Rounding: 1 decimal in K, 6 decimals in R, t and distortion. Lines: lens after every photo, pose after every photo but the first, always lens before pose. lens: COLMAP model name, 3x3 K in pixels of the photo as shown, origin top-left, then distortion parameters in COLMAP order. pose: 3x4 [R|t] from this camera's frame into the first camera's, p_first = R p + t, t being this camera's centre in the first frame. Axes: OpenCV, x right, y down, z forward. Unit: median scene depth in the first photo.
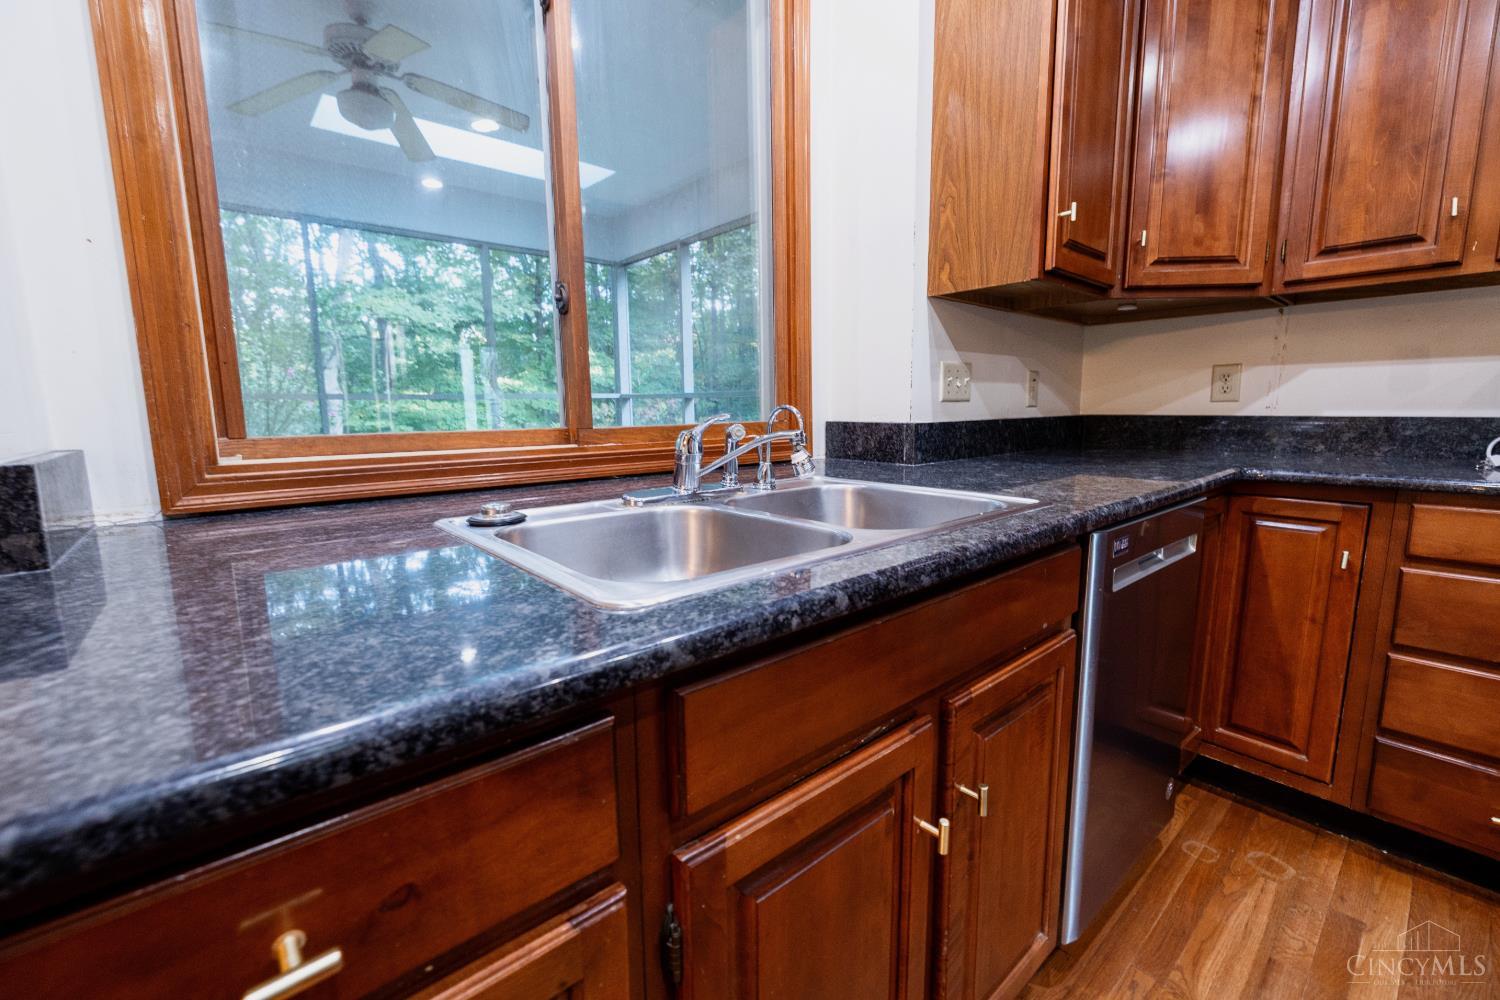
lens RADIAL K [[630.7, 0, 748.1], [0, 630.7, 496.1], [0, 0, 1]] dist [0.000949, -0.000431]
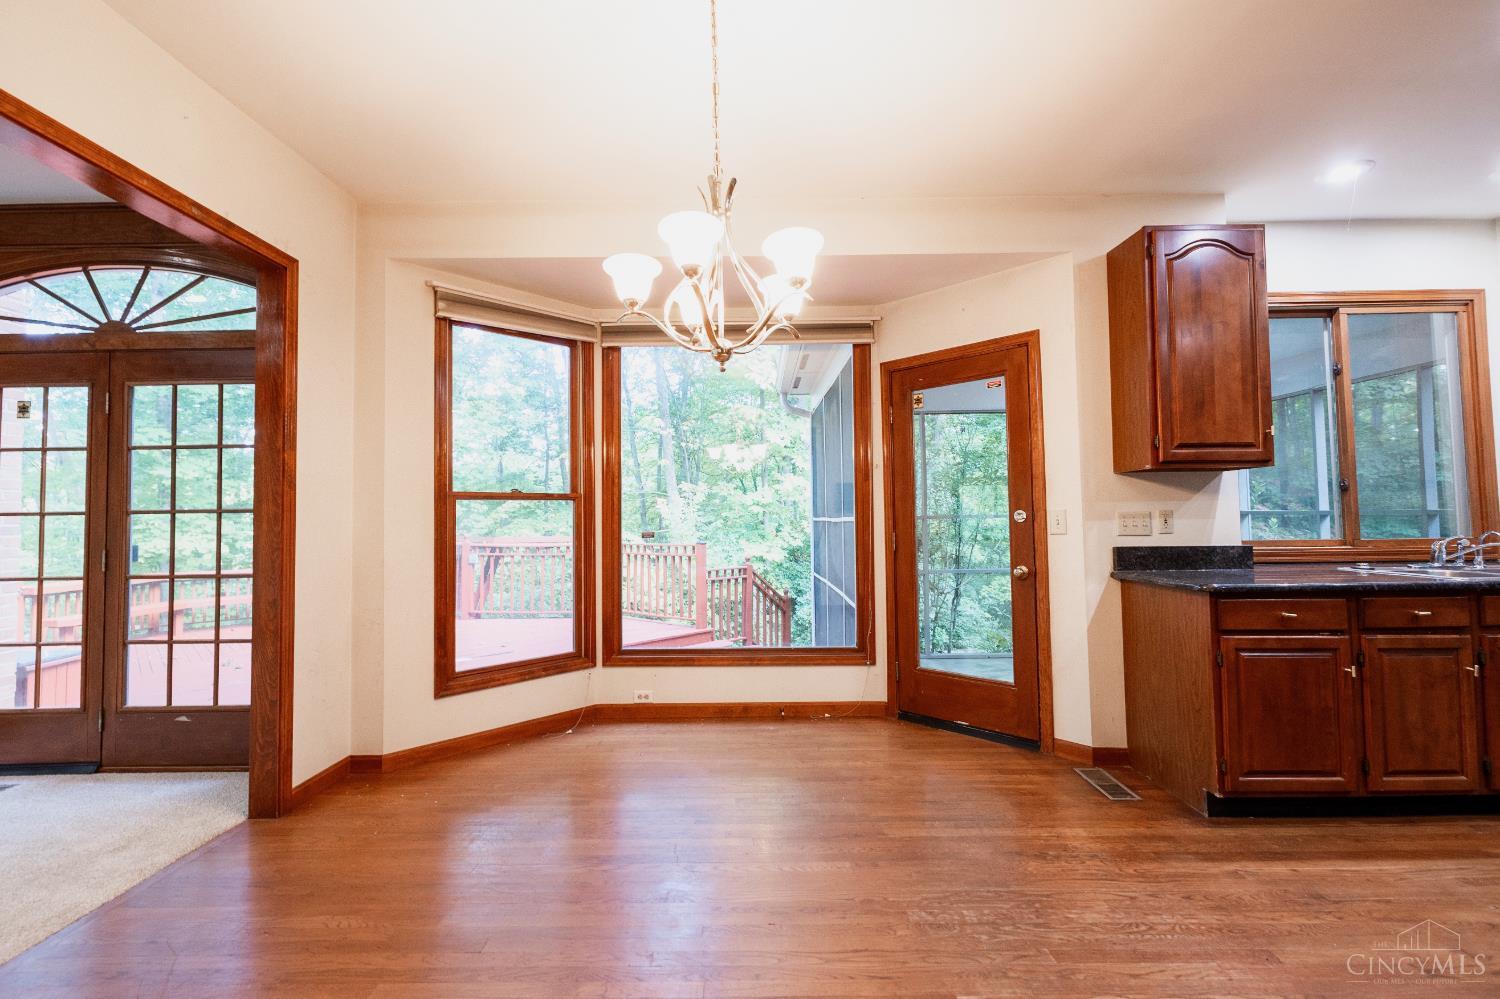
lens RADIAL K [[656.2, 0, 750.0], [0, 656.2, 494.0], [0, 0, 1]] dist [0.002888, 0.000447]
pose [[0.754522, -0.025873, -0.655765, -0.314463], [-0.085761, 0.986767, -0.137609, 0.221311], [0.650647, 0.160068, 0.742318, -2.011206]]
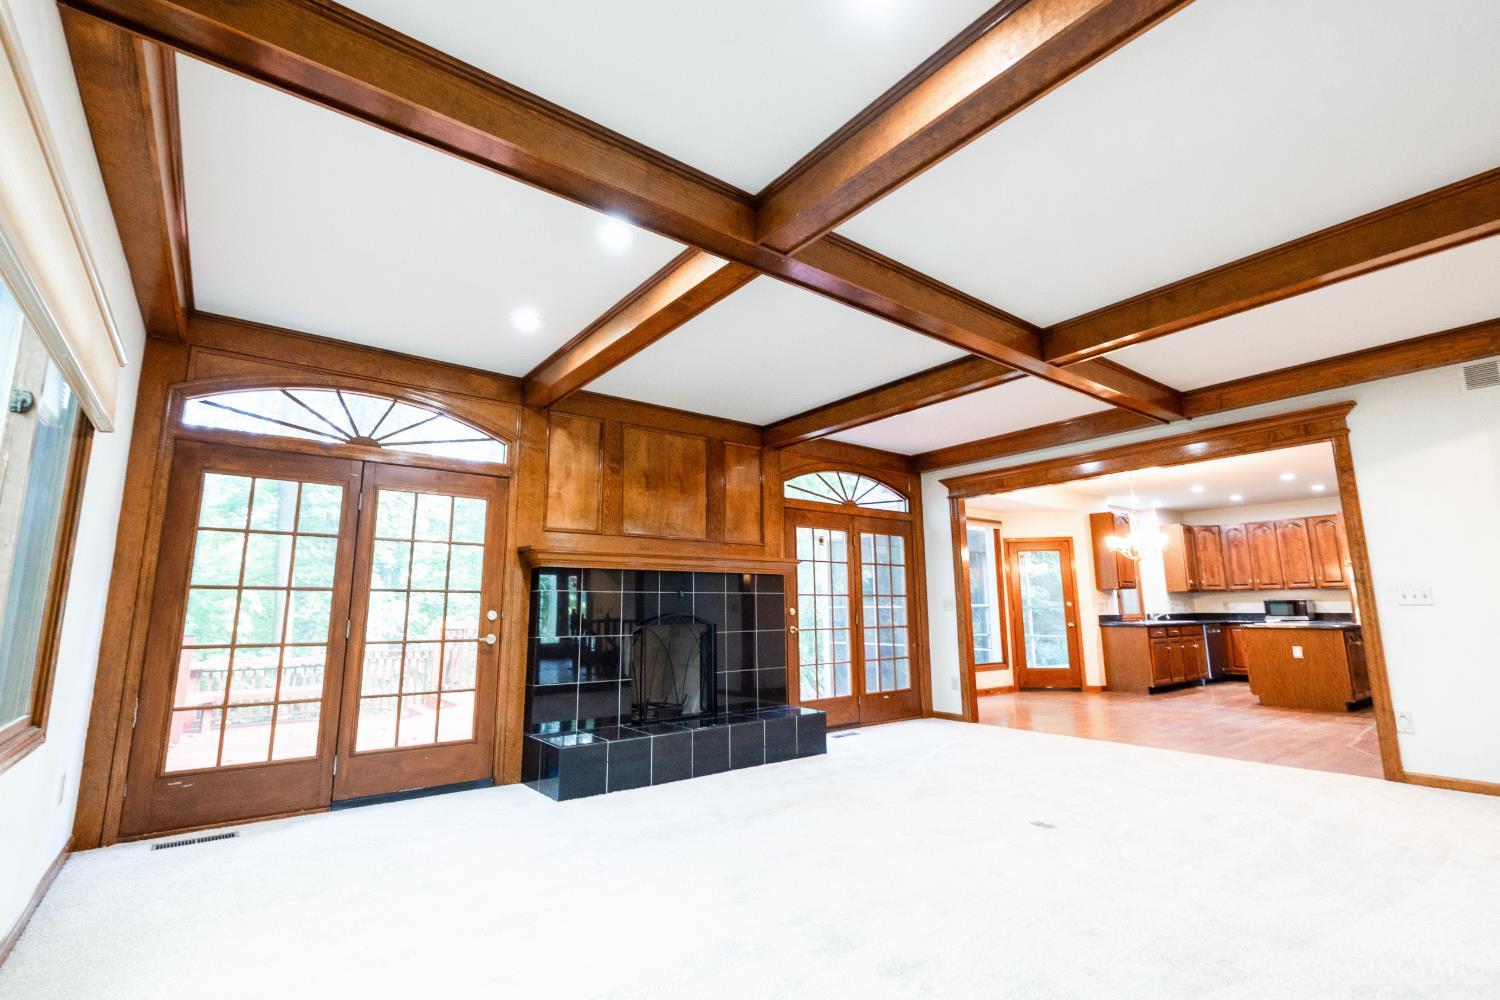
lens RADIAL K [[672.8, 0, 735.3], [0, 672.8, 492.6], [0, 0, 1]] dist [-0.010368, 0.000261]
pose [[0.996849, -0.010611, -0.078610, -3.443377], [-0.014407, 0.950310, -0.310971, 0.856982], [0.078003, 0.311123, 0.947163, -5.892173]]
